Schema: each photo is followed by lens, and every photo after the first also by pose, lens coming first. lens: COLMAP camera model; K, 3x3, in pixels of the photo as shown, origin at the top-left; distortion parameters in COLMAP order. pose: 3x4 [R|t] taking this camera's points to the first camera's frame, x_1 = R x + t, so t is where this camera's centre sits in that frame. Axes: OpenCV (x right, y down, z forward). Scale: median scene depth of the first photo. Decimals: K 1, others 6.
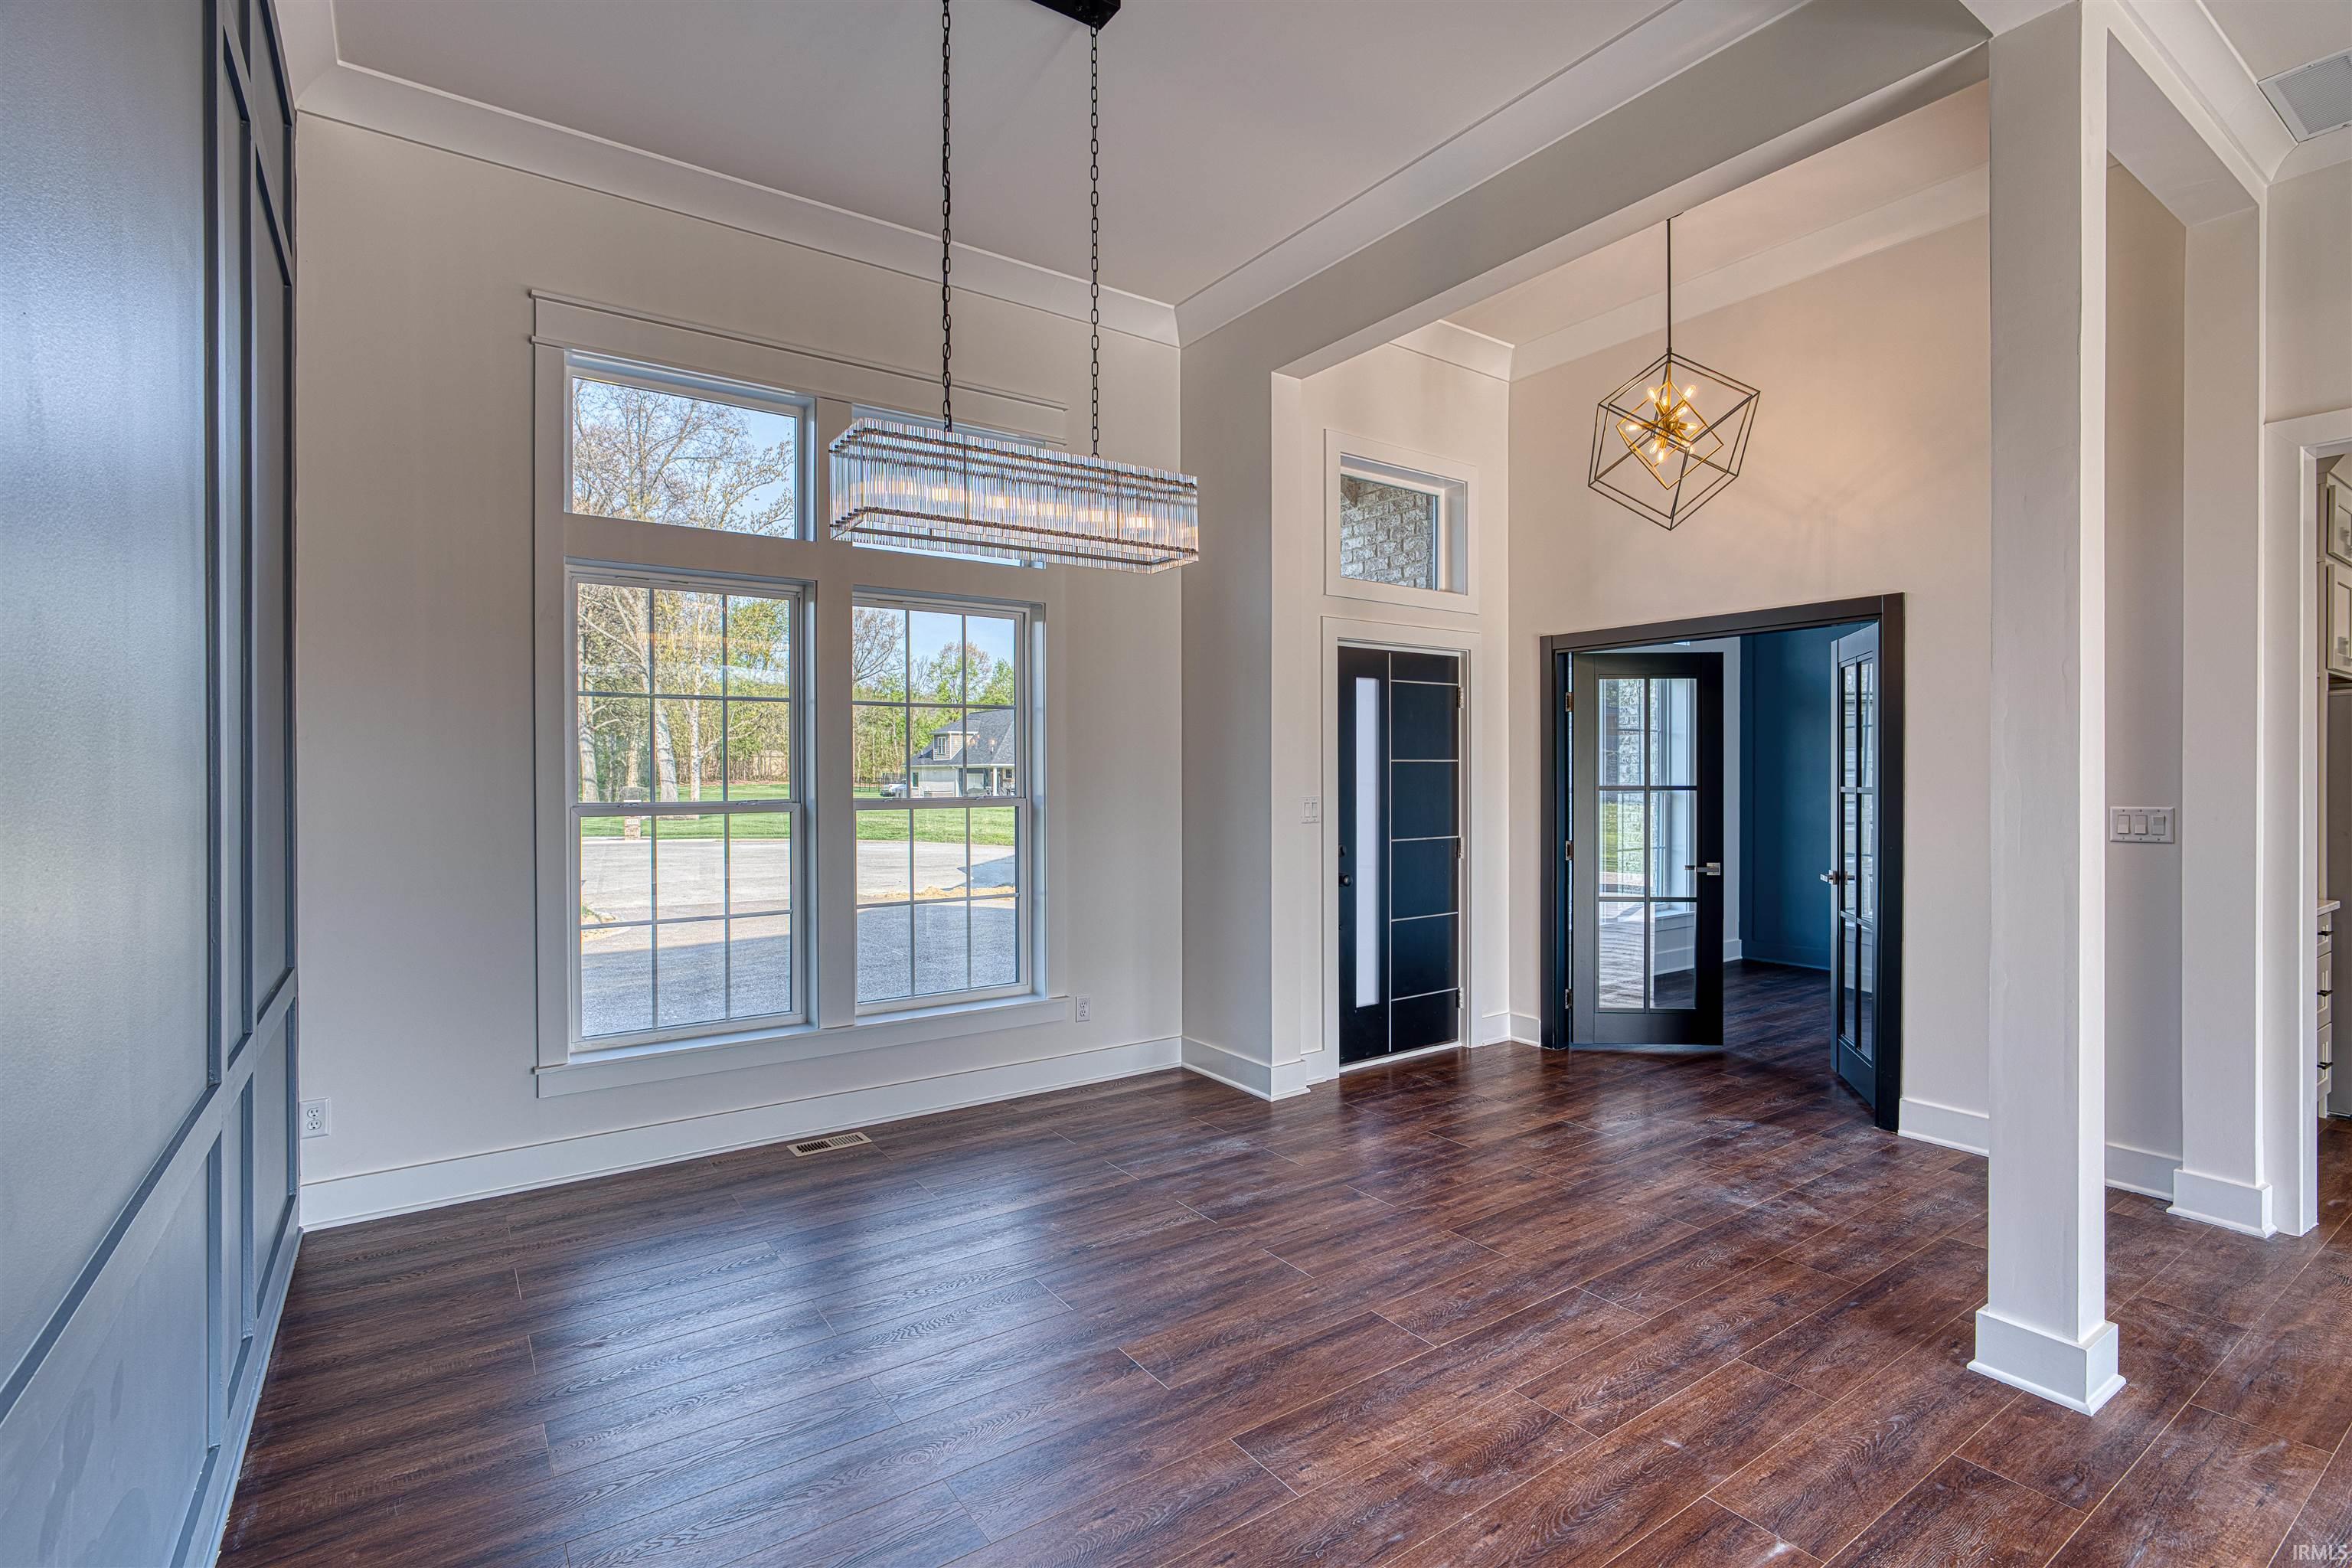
lens RADIAL K [[1088.4, 0, 1176.2], [0, 1088.4, 779.7], [0, 0, 1]] dist [0.001246, 0.001771]
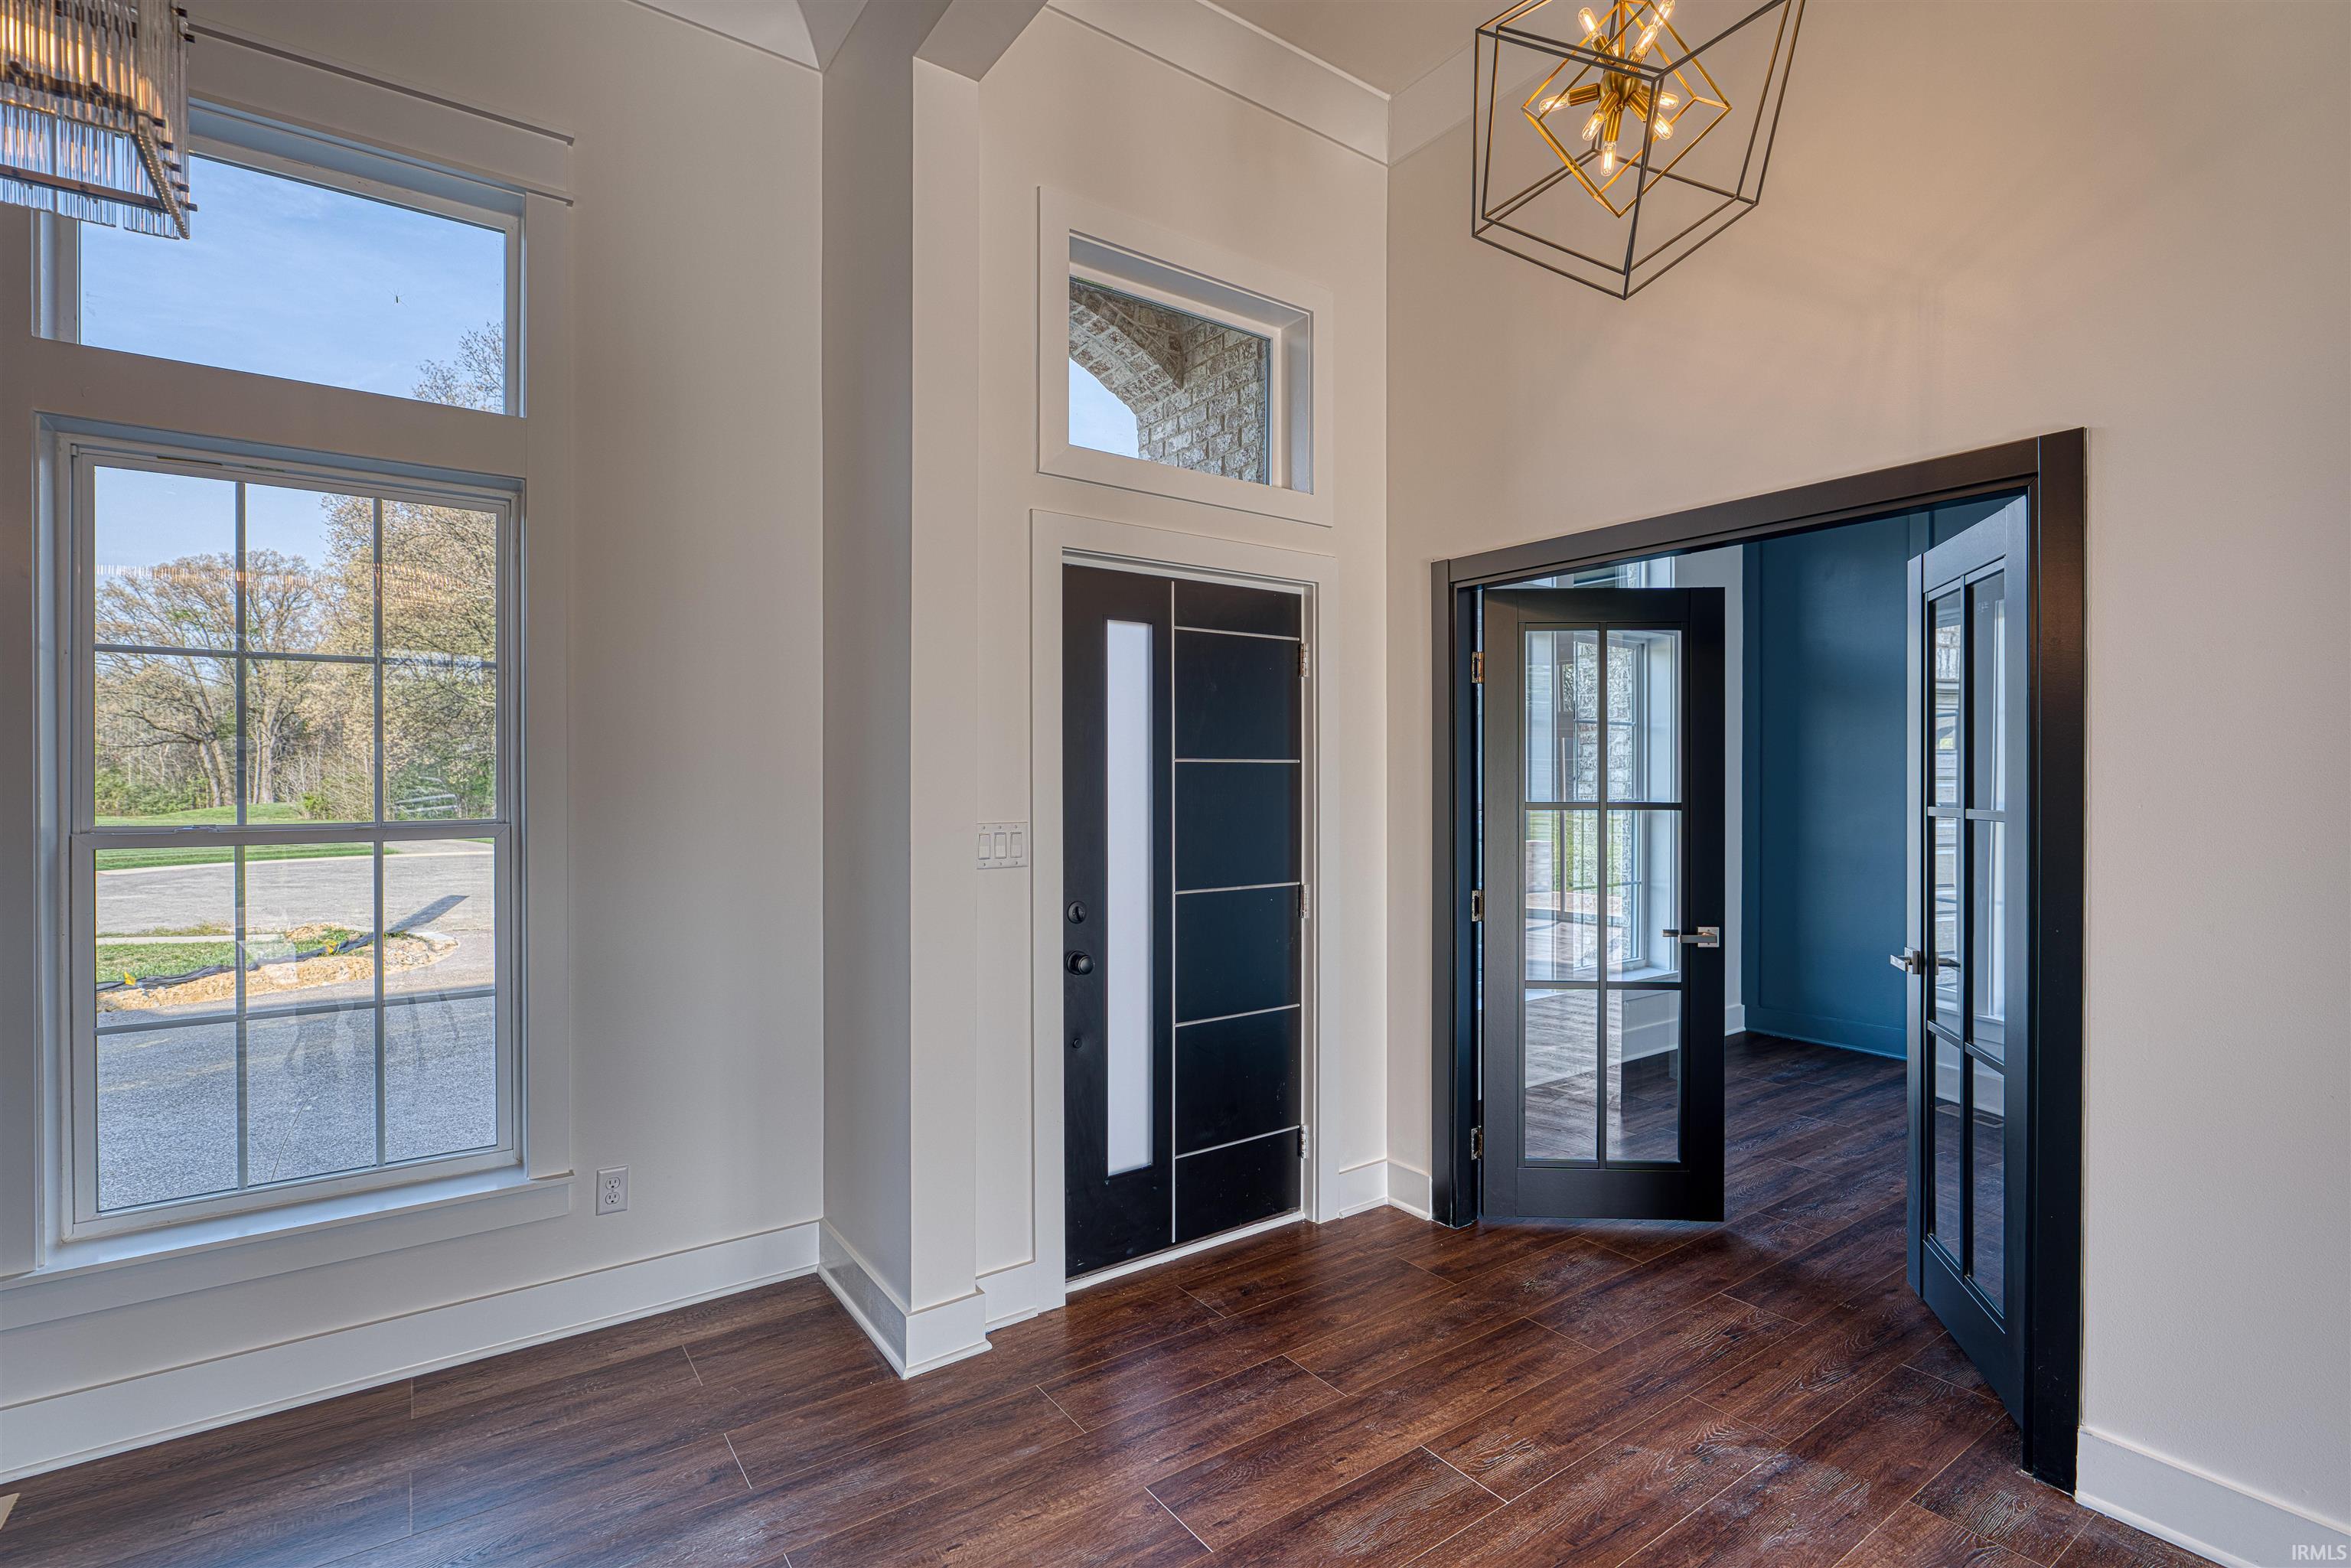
lens RADIAL K [[1087.9, 0, 1174.1], [0, 1087.9, 781.5], [0, 0, 1]] dist [0.001246, 0.001771]
pose [[0.999995, 0.002641, 0.001797, 0.189229], [-0.002632, 0.999984, -0.005092, -0.002751], [-0.001810, 0.005087, 0.999985, 0.383868]]
